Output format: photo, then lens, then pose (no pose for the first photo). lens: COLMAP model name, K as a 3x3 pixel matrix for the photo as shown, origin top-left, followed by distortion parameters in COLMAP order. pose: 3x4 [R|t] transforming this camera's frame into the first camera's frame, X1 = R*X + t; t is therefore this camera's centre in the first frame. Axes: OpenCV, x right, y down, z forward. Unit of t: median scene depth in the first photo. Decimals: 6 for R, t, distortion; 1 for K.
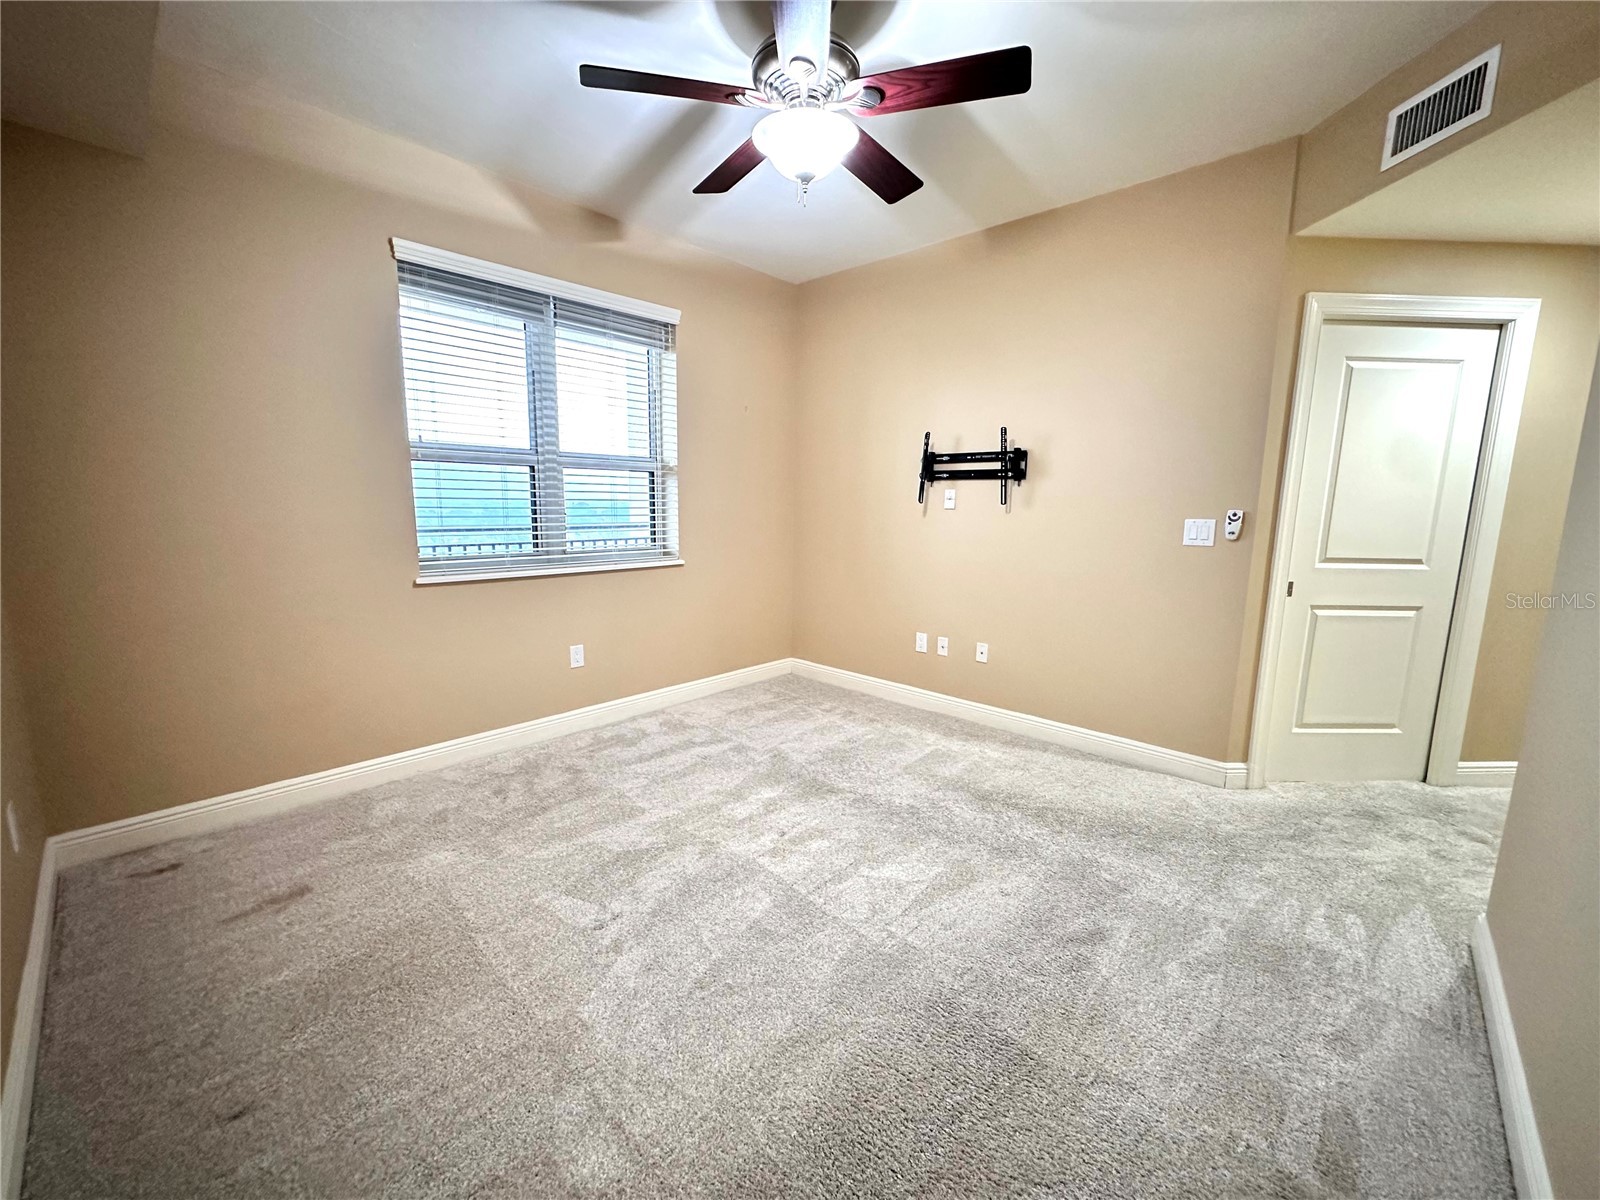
lens RADIAL K [[642.7, 0, 794.4], [0, 642.7, 597.0], [0, 0, 1]] dist [0.009841, -0.000289]
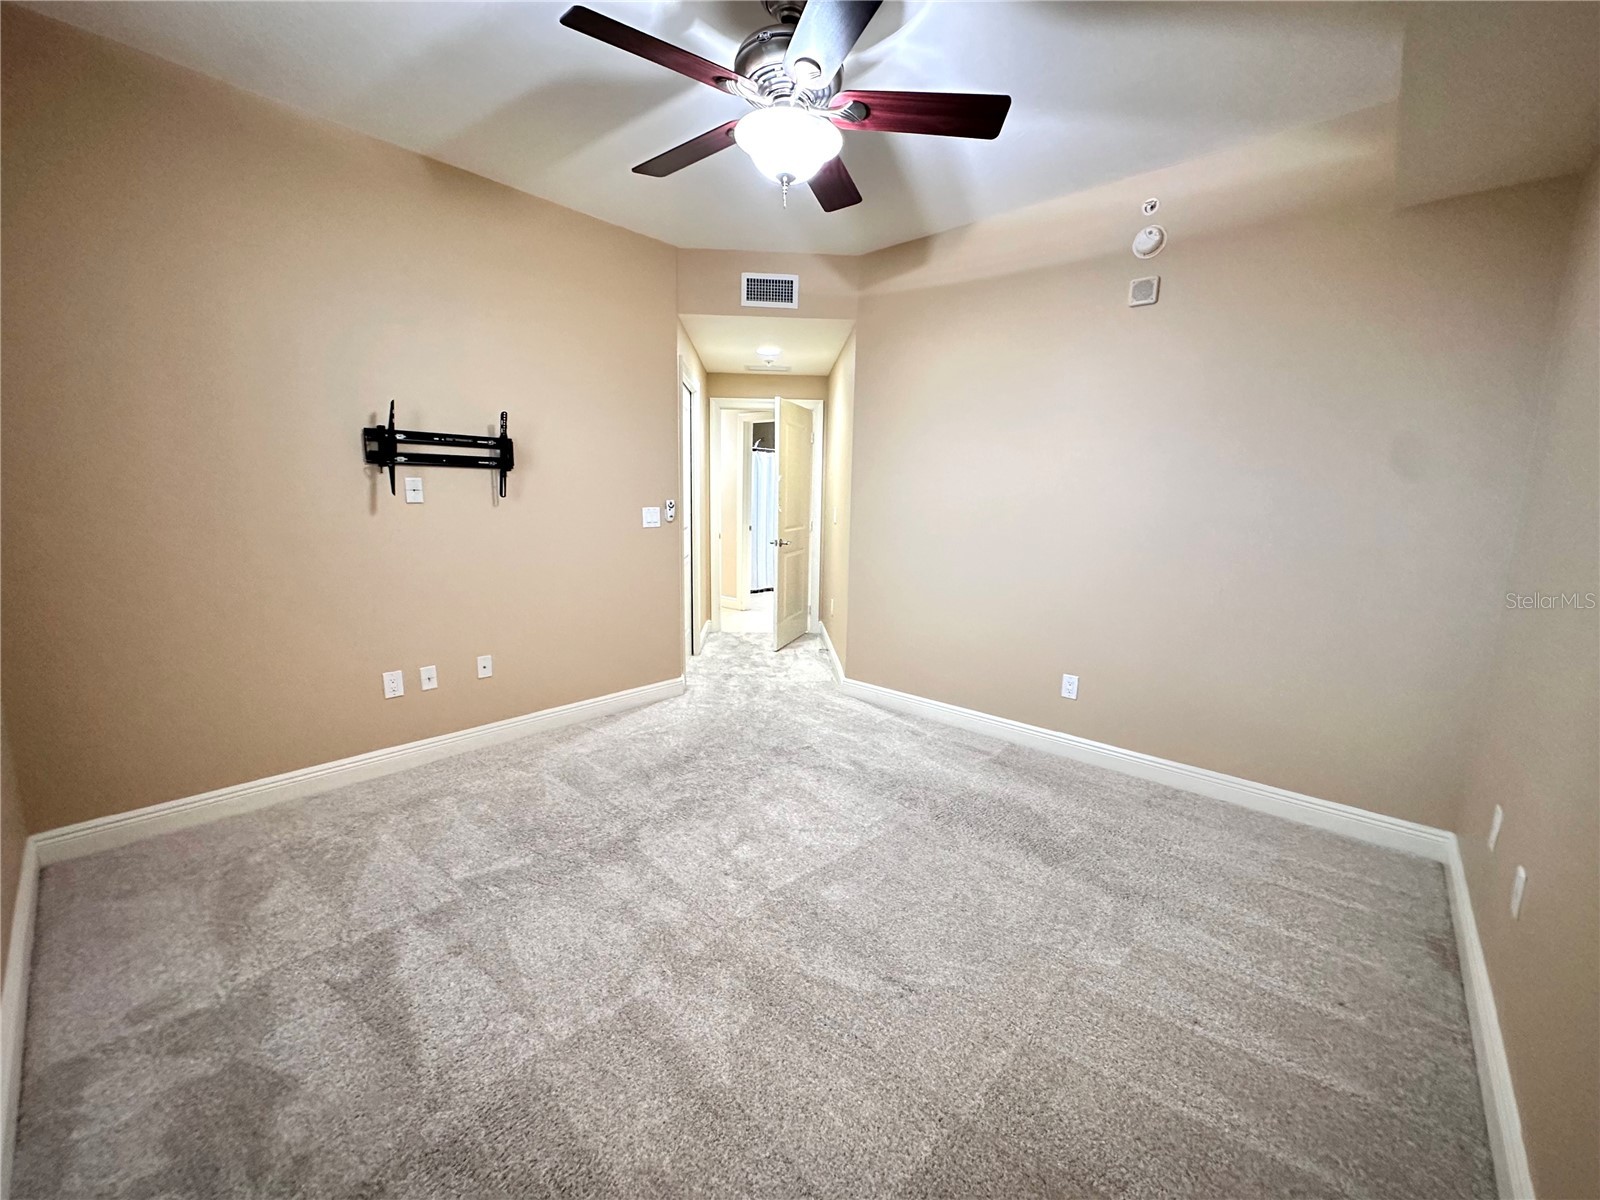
lens RADIAL K [[642.7, 0, 794.4], [0, 642.7, 597.0], [0, 0, 1]] dist [0.009841, -0.000289]
pose [[-0.008064, -0.169502, 0.985497, -0.702616], [0.135133, 0.976304, 0.169026, -0.122262], [-0.990795, 0.134536, 0.015033, 0.702172]]
